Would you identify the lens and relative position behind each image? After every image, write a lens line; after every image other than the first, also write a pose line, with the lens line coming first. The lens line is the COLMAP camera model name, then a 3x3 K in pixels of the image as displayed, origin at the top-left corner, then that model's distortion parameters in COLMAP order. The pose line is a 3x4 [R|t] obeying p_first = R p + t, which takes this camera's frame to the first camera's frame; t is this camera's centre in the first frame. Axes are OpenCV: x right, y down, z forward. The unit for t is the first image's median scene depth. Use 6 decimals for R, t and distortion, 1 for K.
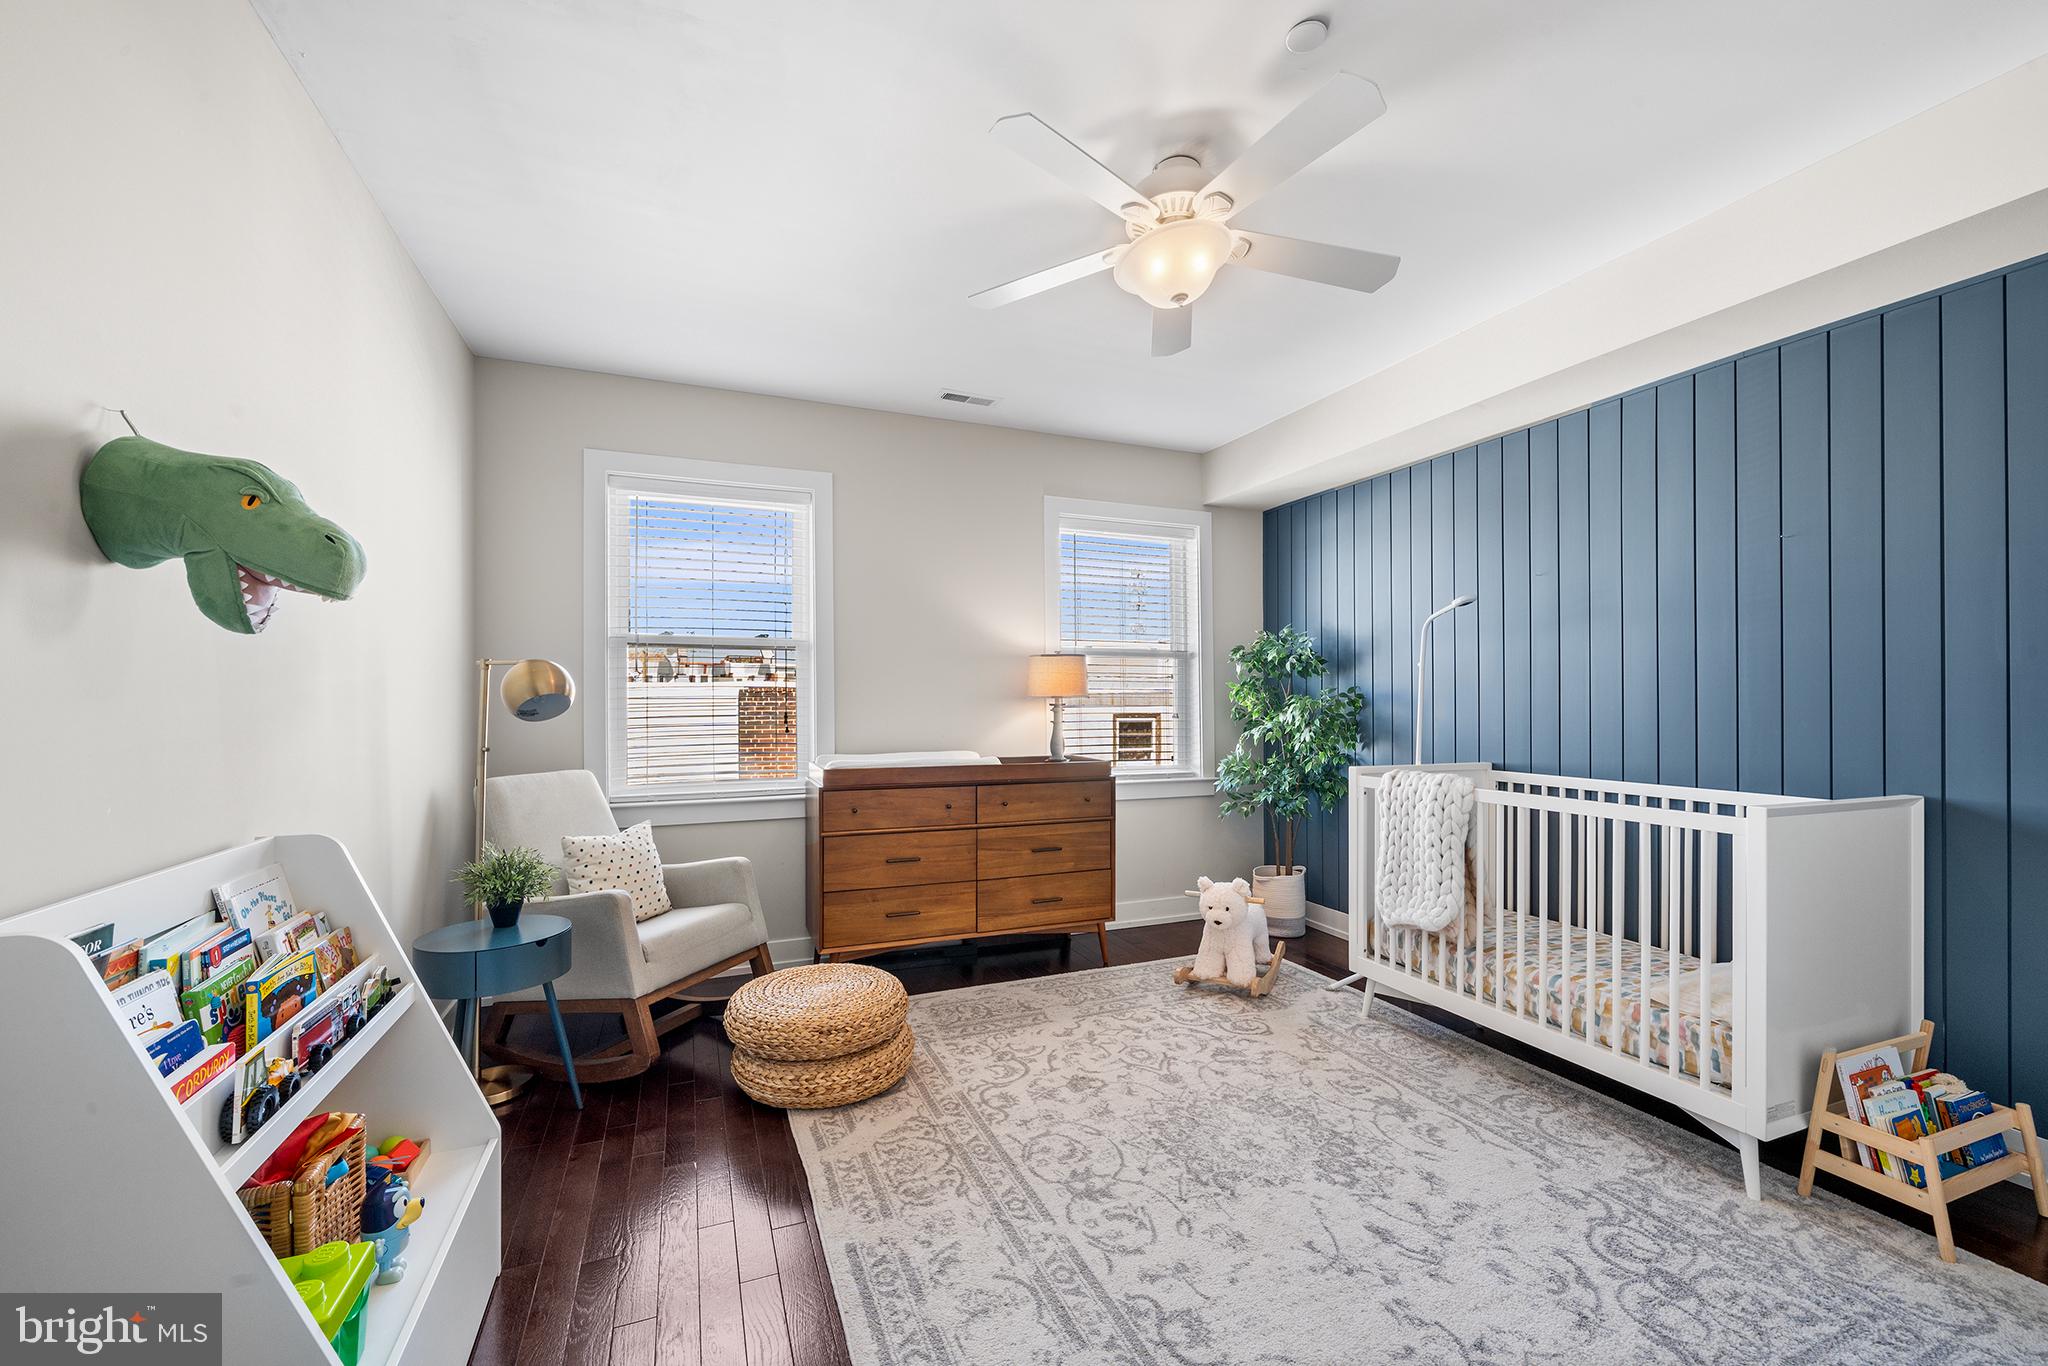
lens RADIAL K [[804.4, 0, 1037.0], [0, 804.4, 694.1], [0, 0, 1]] dist [0.002475, 0.000238]
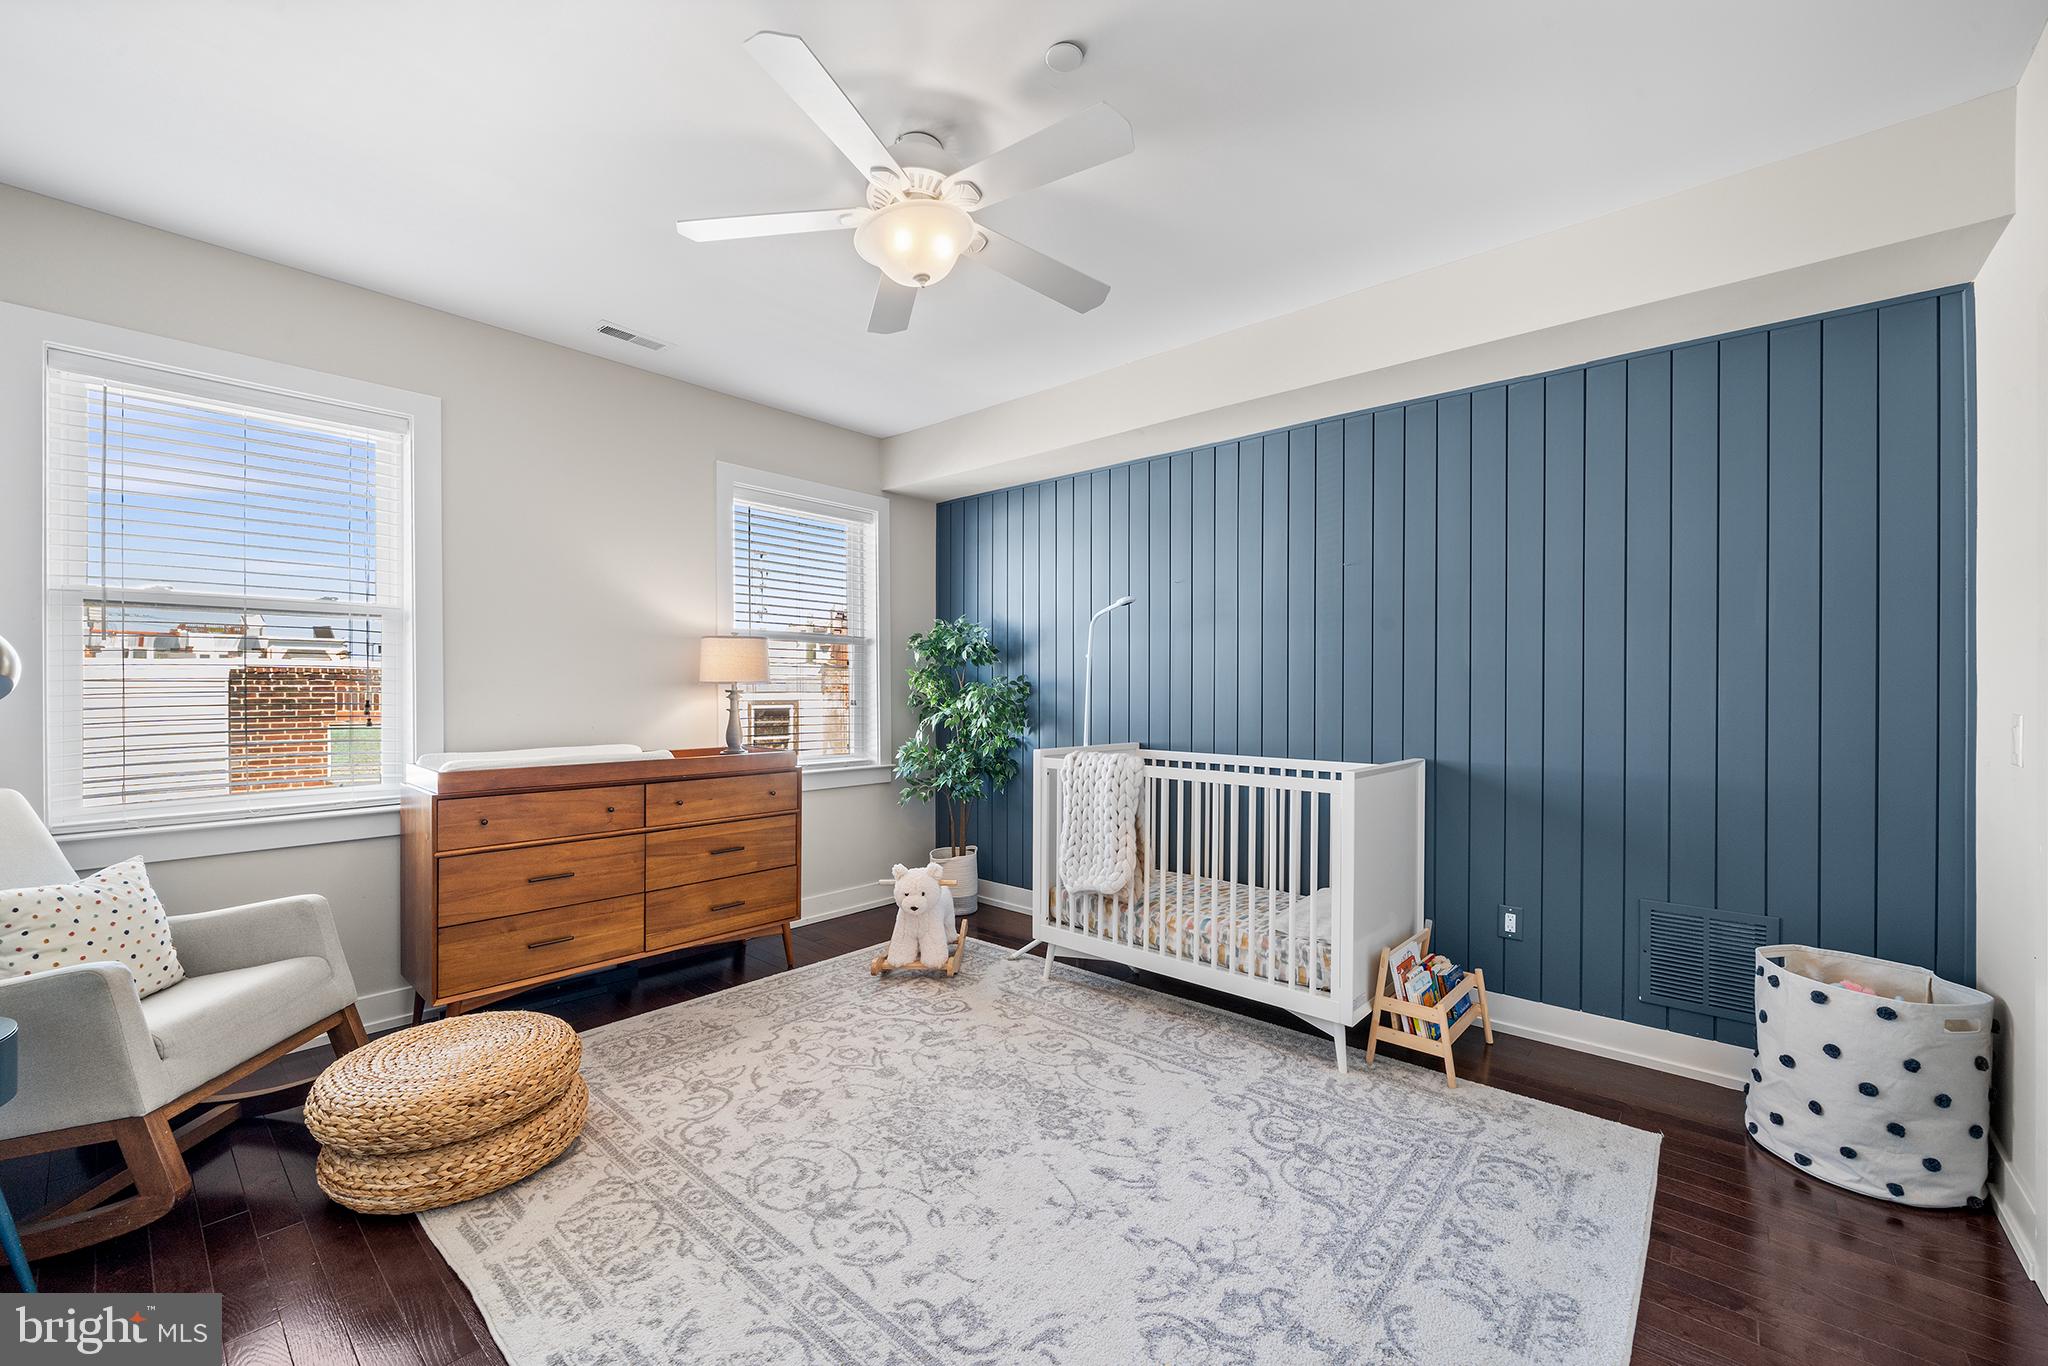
lens RADIAL K [[804.4, 0, 1027.7], [0, 804.4, 686.1], [0, 0, 1]] dist [0.002475, 0.000238]
pose [[0.900407, 0.005452, 0.435014, -0.110390], [-0.008289, 0.999955, 0.004624, 0.000483], [-0.434969, -0.007770, 0.900412, 0.045726]]
